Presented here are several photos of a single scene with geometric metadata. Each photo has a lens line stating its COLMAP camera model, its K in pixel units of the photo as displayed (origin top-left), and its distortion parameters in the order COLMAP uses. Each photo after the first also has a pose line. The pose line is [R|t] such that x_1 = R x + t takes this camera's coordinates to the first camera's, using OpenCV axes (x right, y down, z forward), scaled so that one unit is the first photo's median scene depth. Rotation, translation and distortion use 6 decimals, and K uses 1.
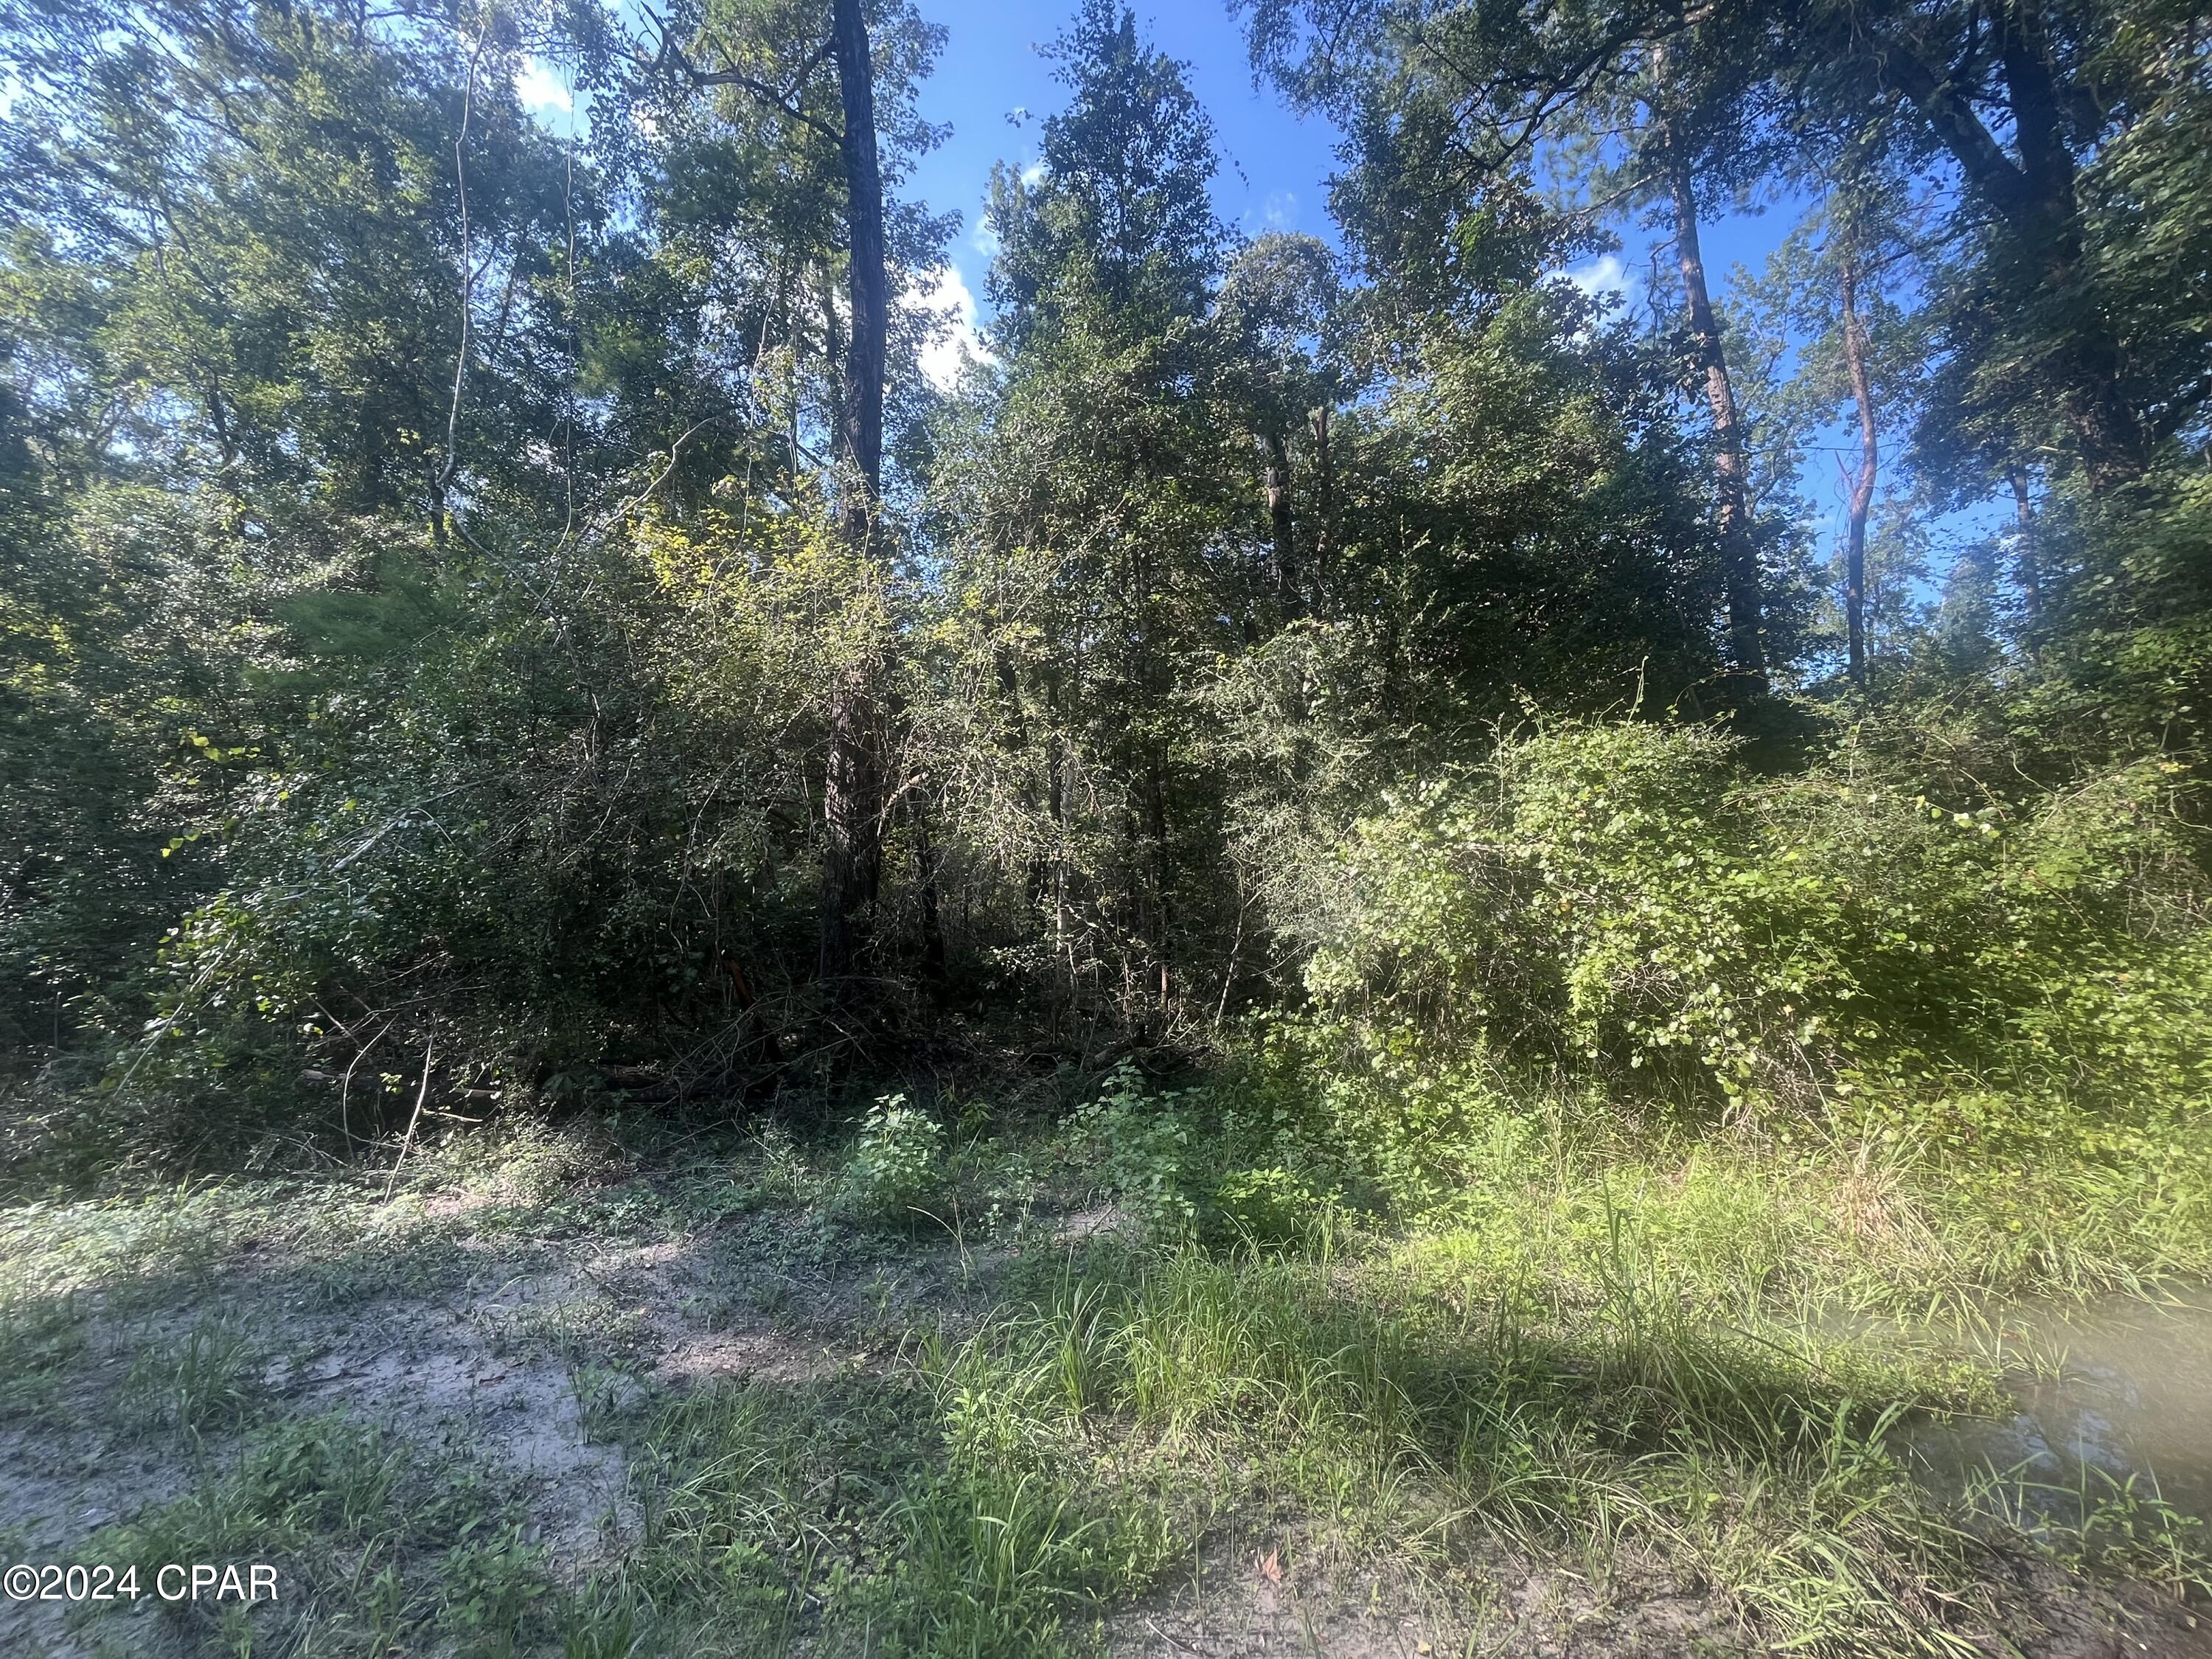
lens RADIAL K [[888.3, 0, 1106.4], [0, 888.3, 827.3], [0, 0, 1]] dist [-0.001094, -0.000275]
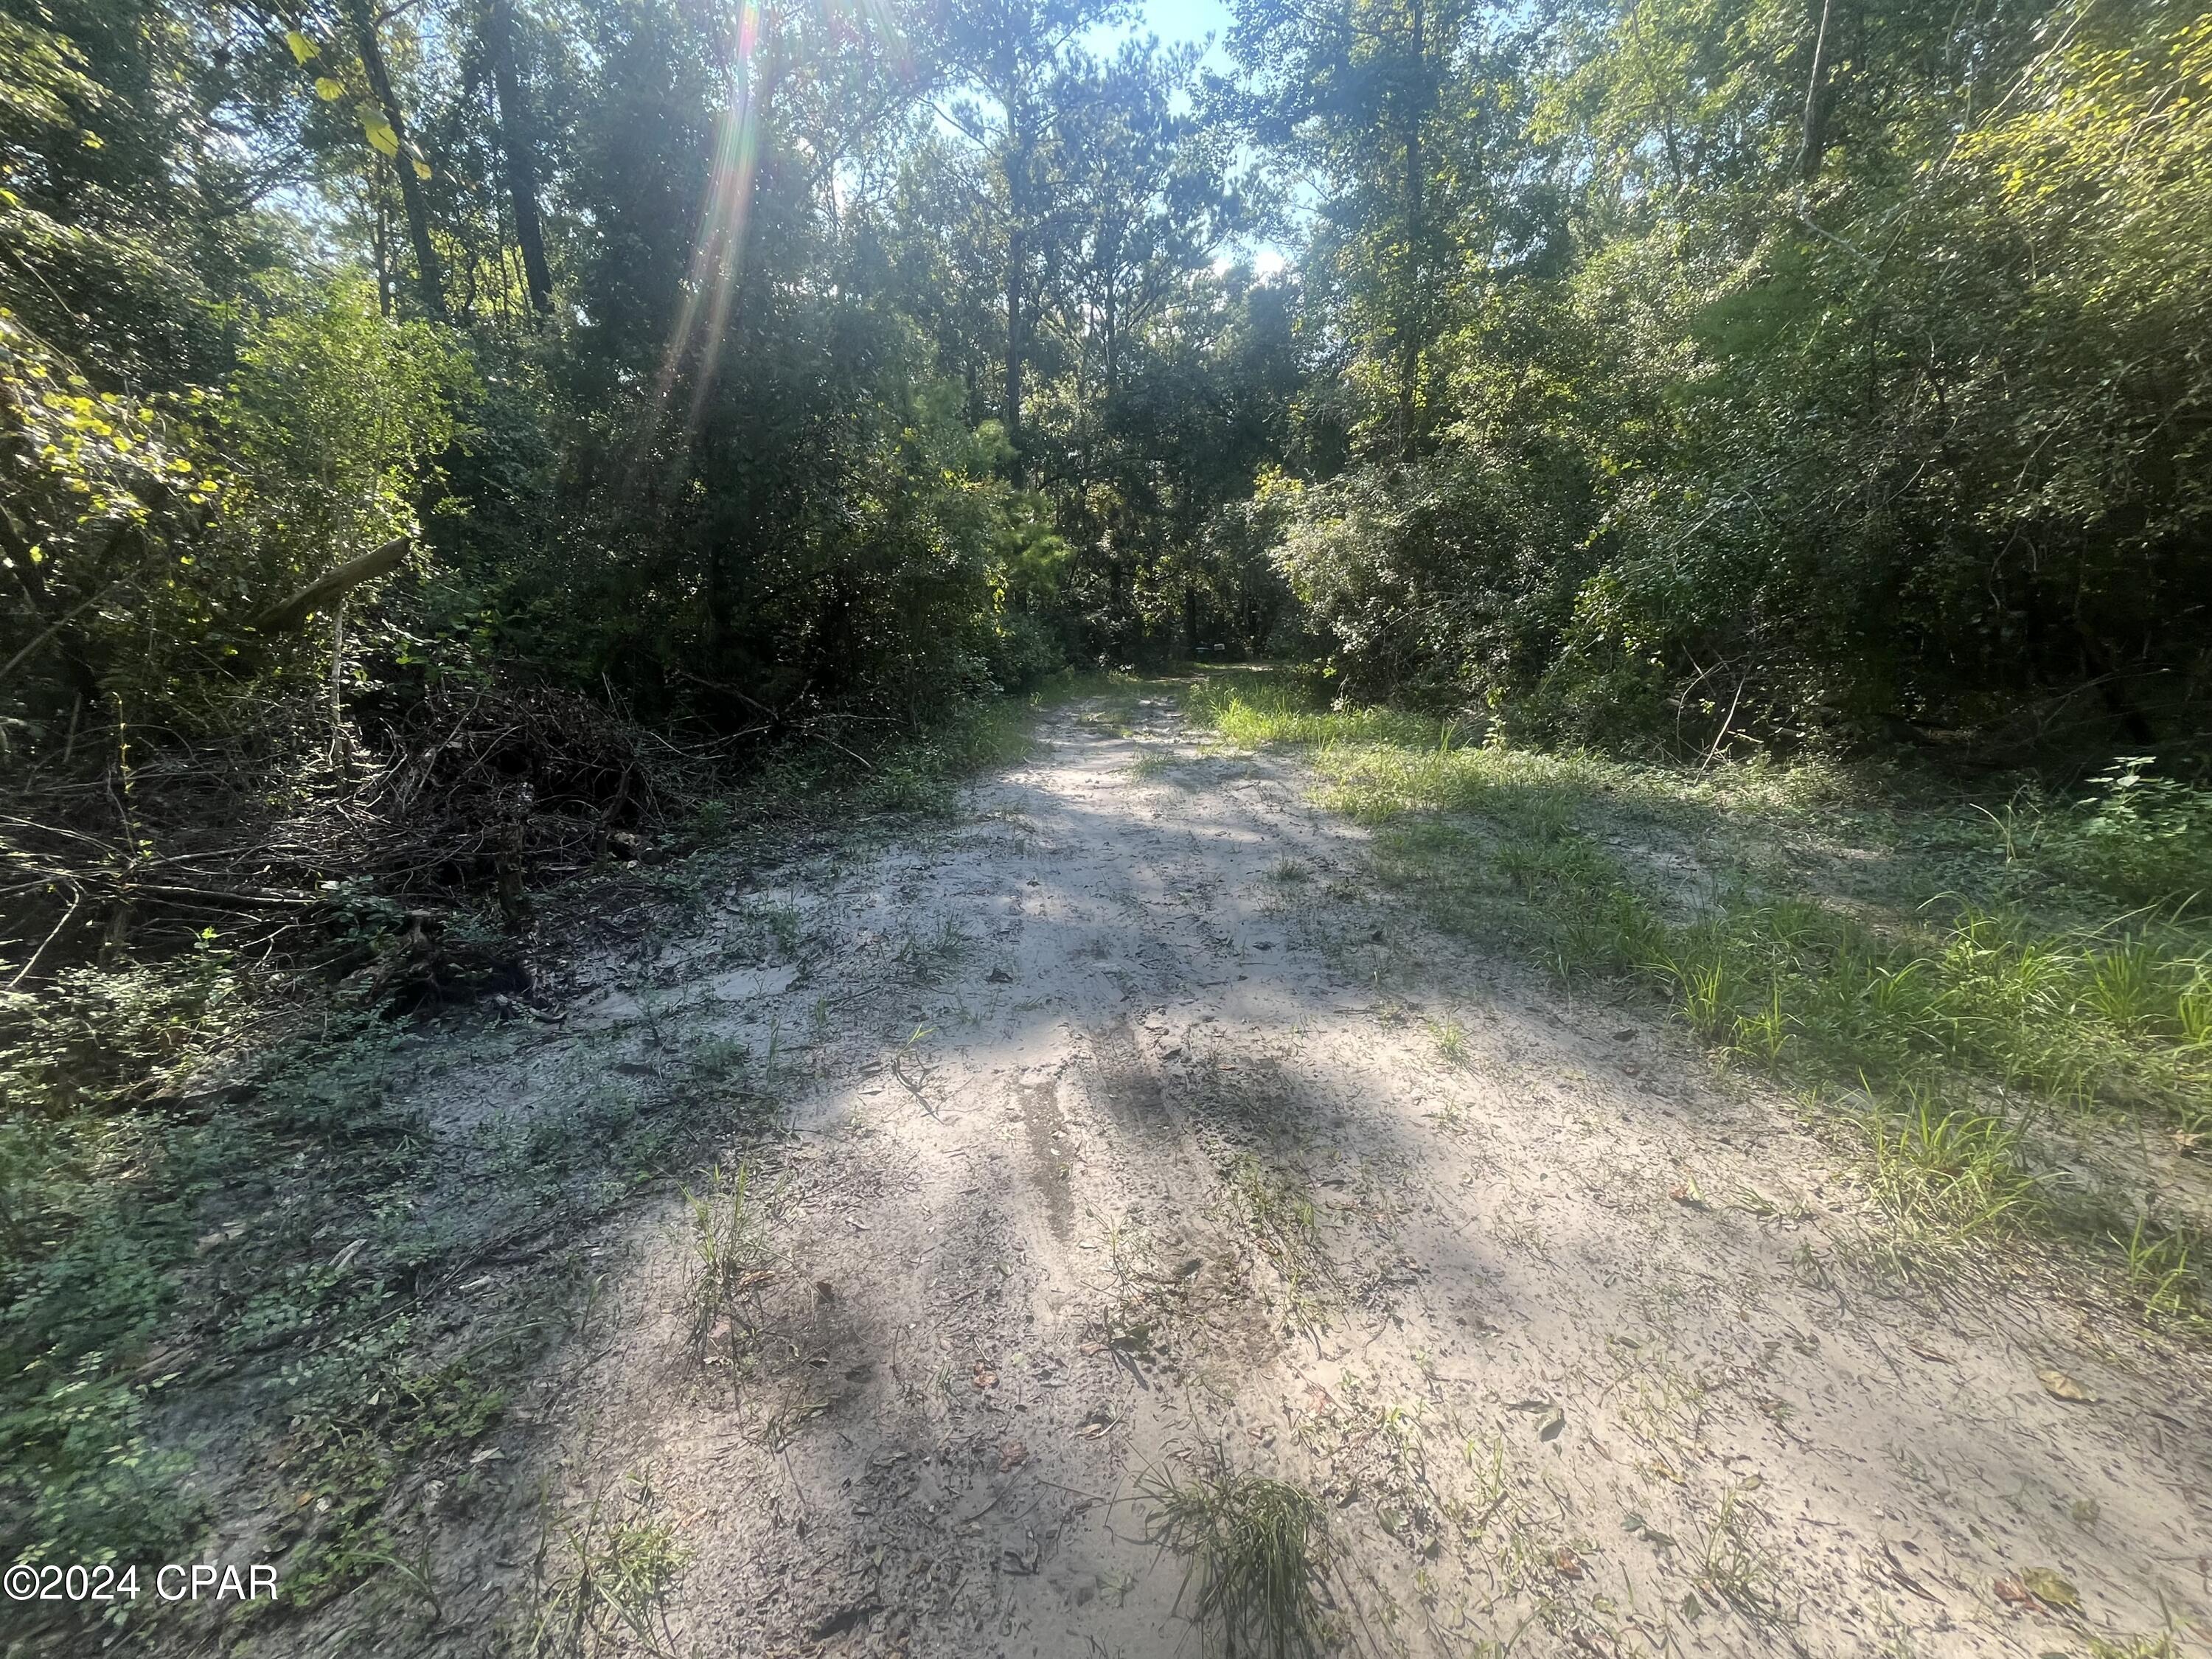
lens RADIAL K [[888.3, 0, 1106.8], [0, 888.3, 829.1], [0, 0, 1]] dist [-0.001094, -0.000275]
pose [[0.210496, 0.225449, -0.951243, 0.338793], [0.121052, 0.959545, 0.254203, 0.007463], [0.970071, -0.168658, 0.174690, -0.166897]]
